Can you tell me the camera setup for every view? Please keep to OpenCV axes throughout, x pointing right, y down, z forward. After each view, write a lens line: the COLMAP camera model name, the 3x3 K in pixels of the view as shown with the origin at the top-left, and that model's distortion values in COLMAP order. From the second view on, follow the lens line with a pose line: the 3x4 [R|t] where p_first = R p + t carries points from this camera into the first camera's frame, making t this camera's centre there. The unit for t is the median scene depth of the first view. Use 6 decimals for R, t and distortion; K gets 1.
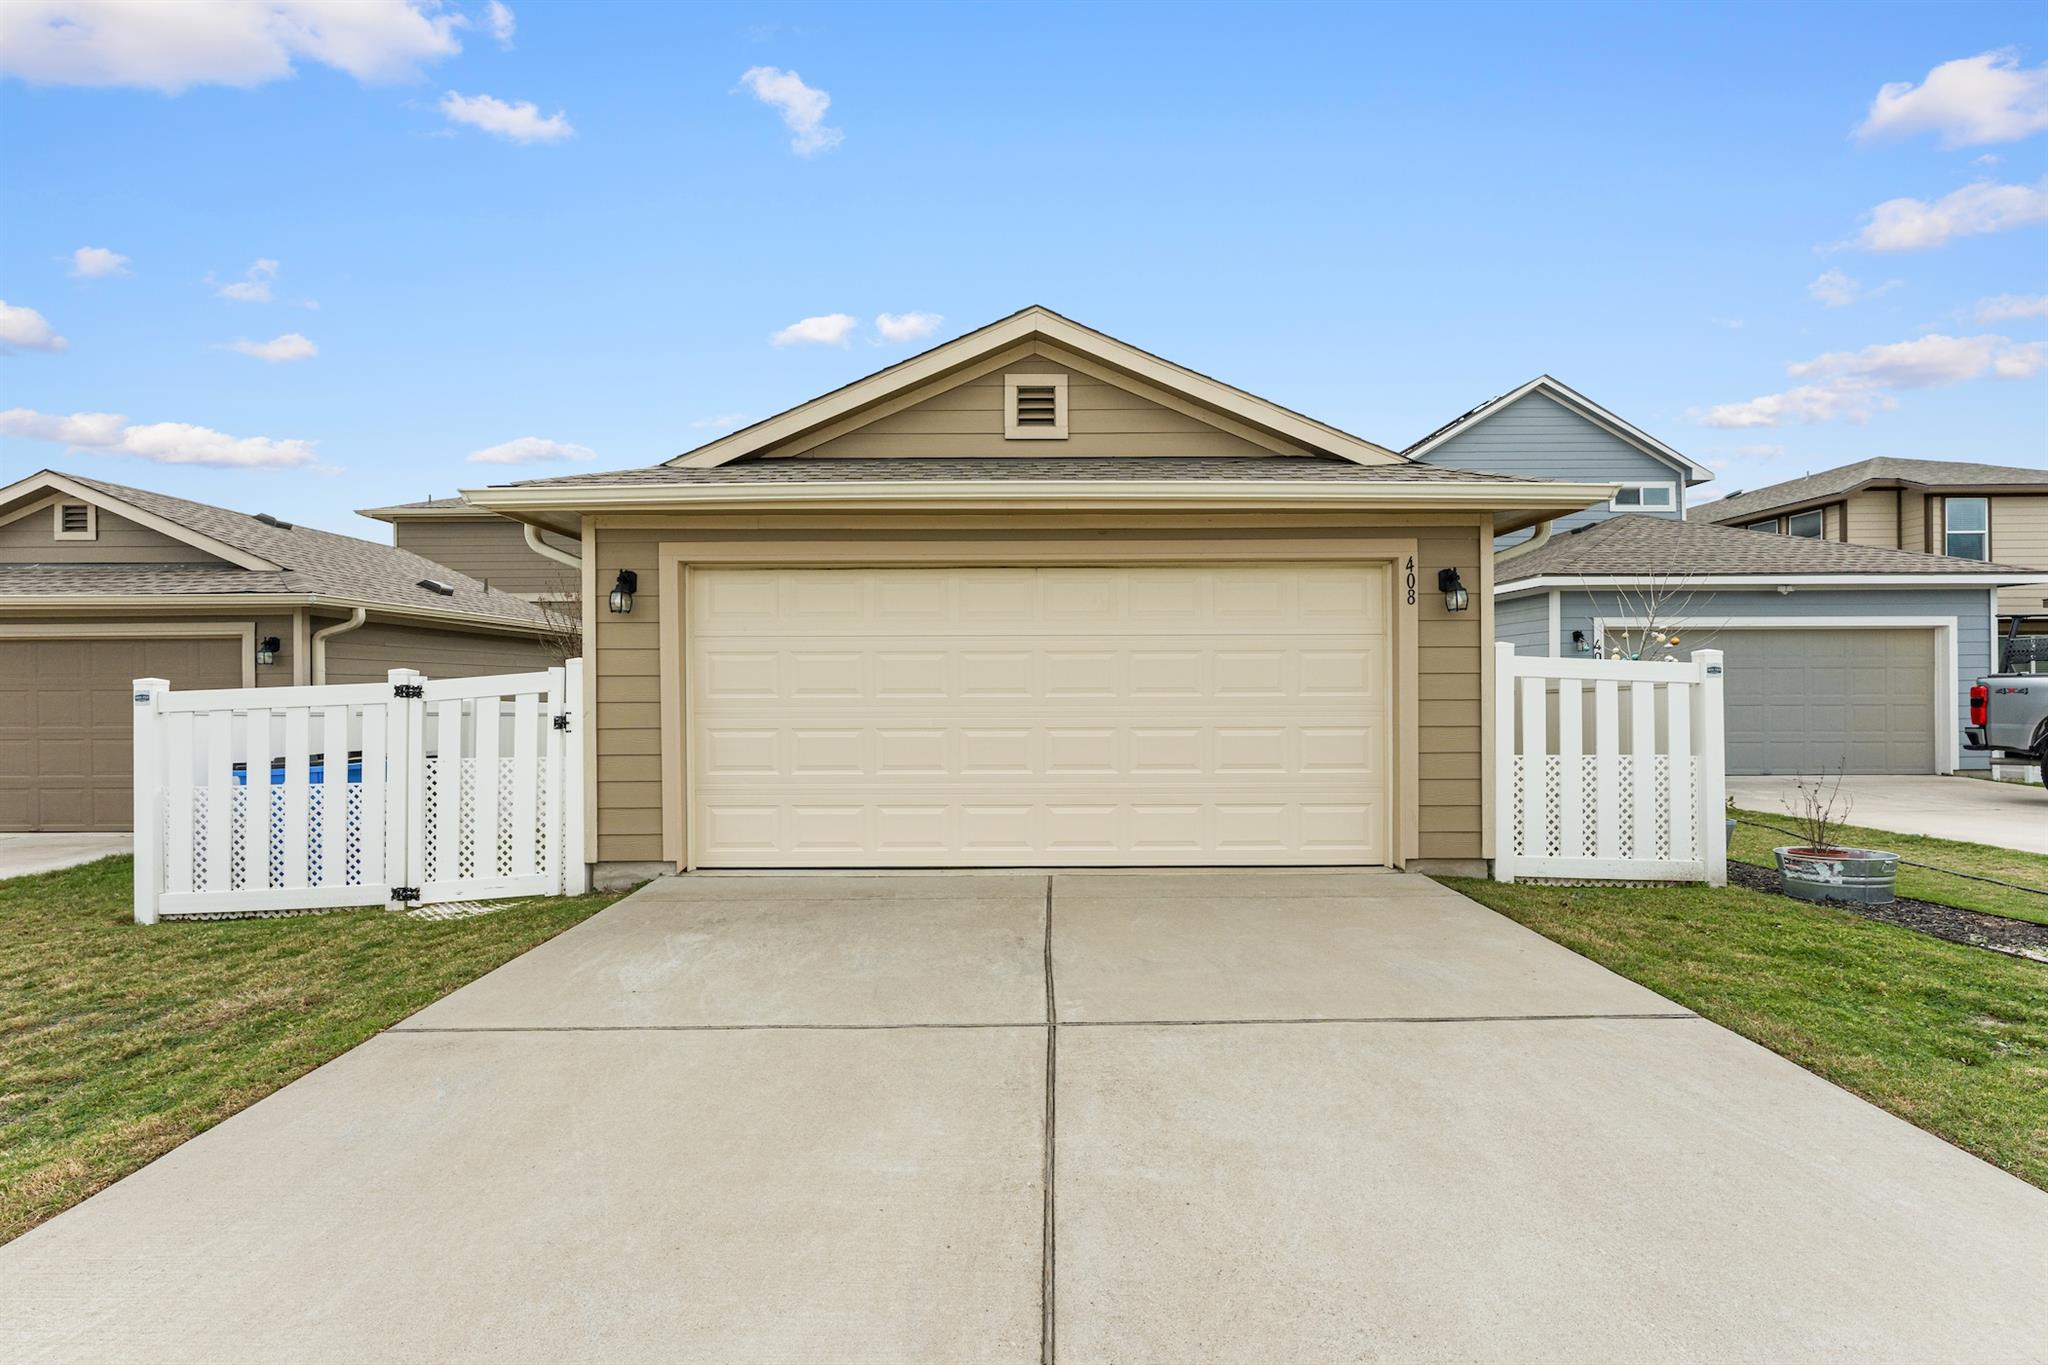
lens RADIAL K [[920.8, 0, 1010.8], [0, 920.8, 668.6], [0, 0, 1]] dist [-0.001148, 0.000795]
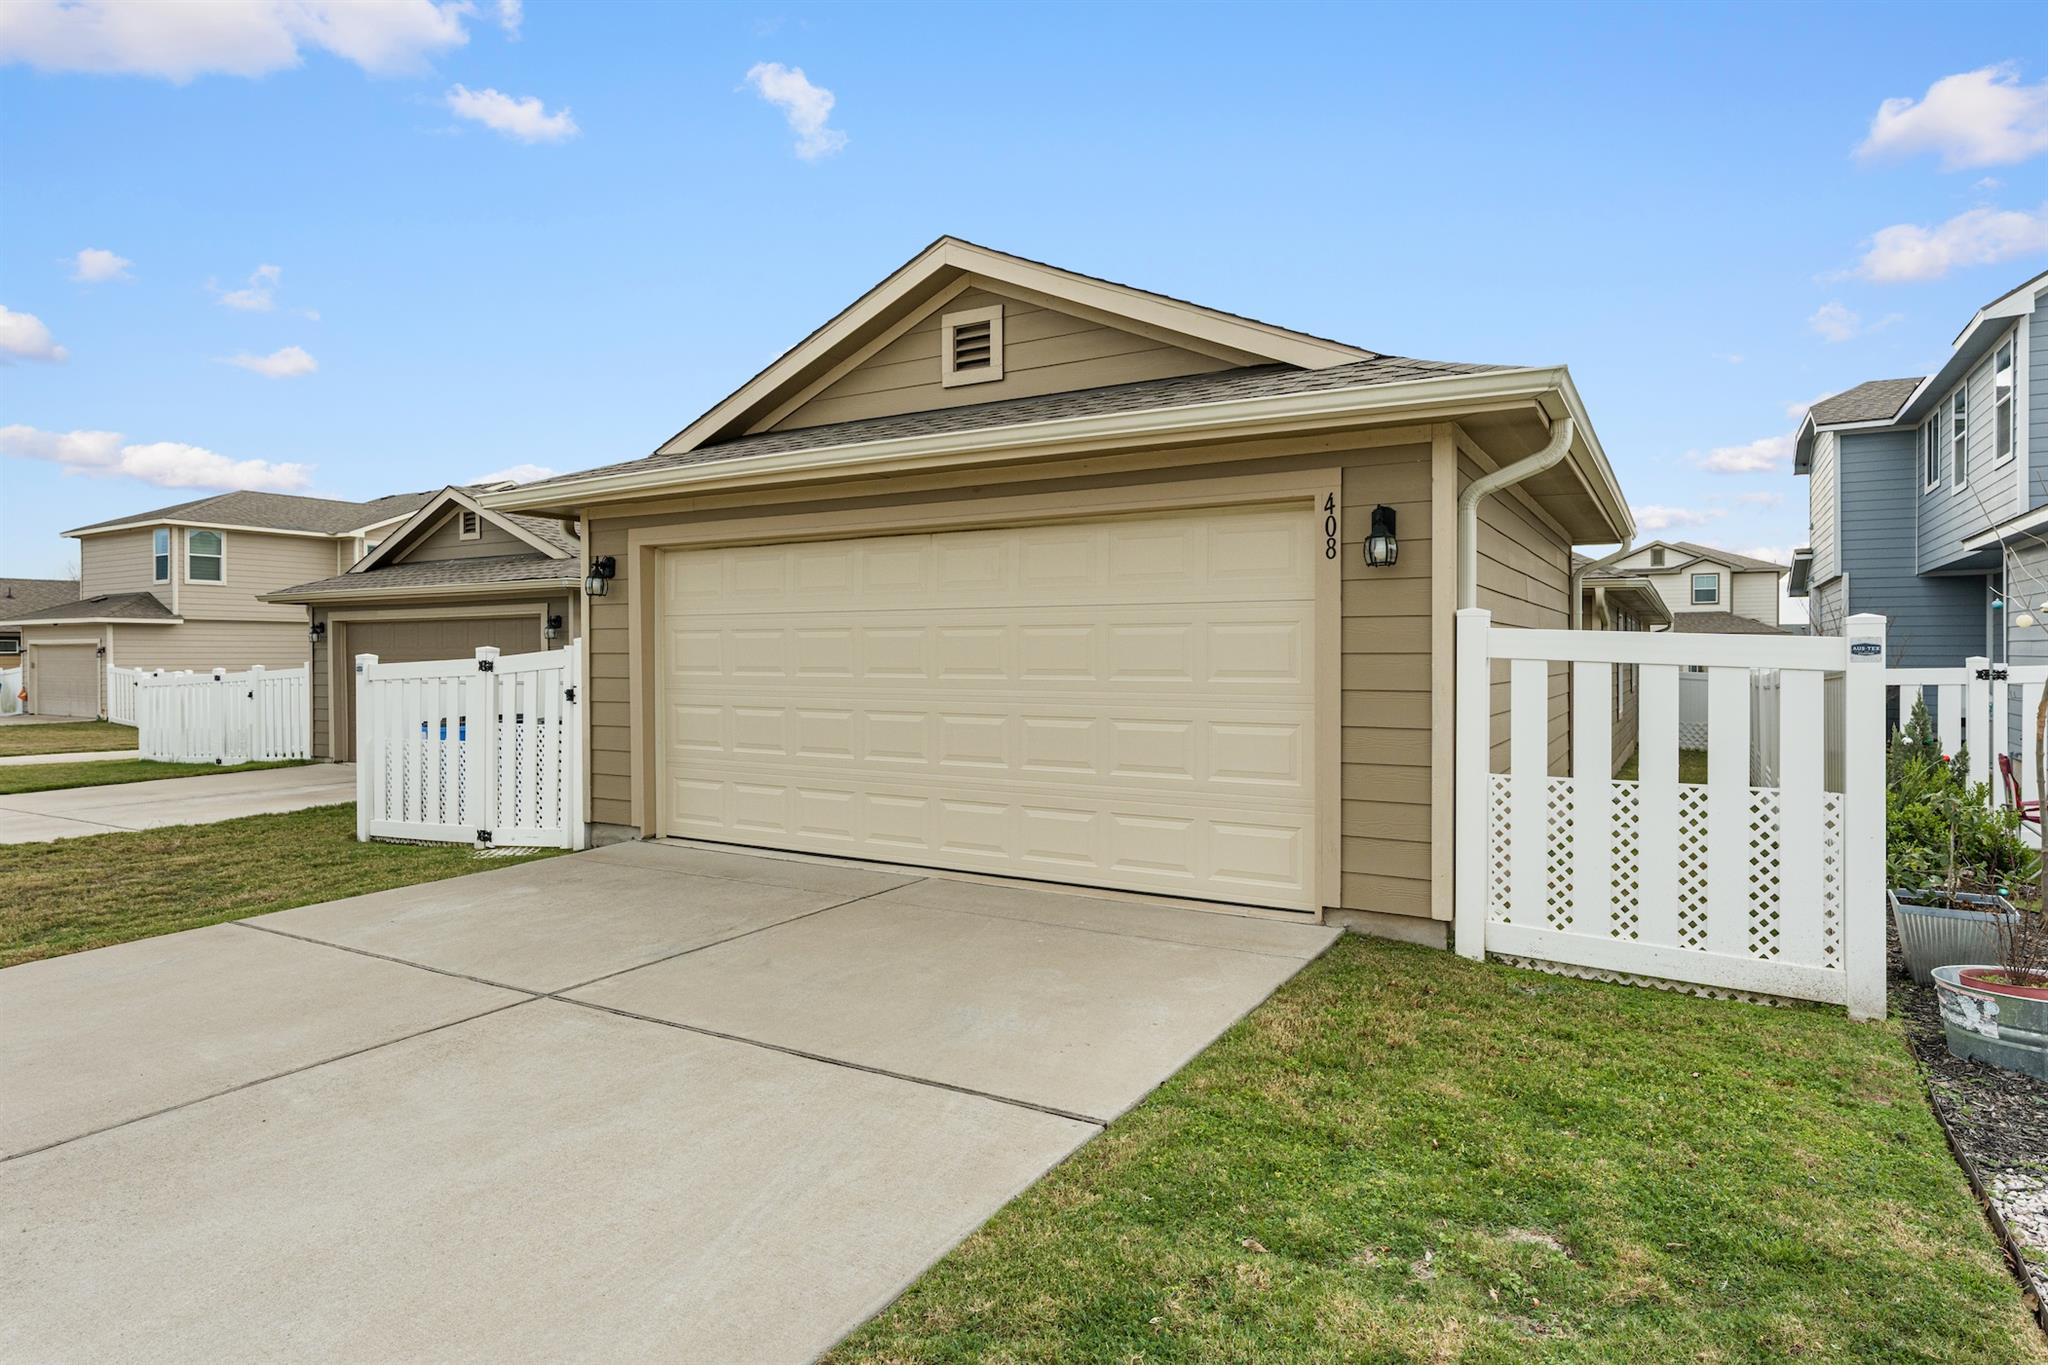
lens RADIAL K [[1112.2, 0, 967.2], [0, 1112.2, 641.6], [0, 0, 1]] dist [0.002309, -0.000899]
pose [[0.854915, -0.002719, -0.518762, 0.618766], [0.007854, 0.999939, 0.007702, -0.012628], [0.518709, -0.010659, 0.854884, 0.093932]]
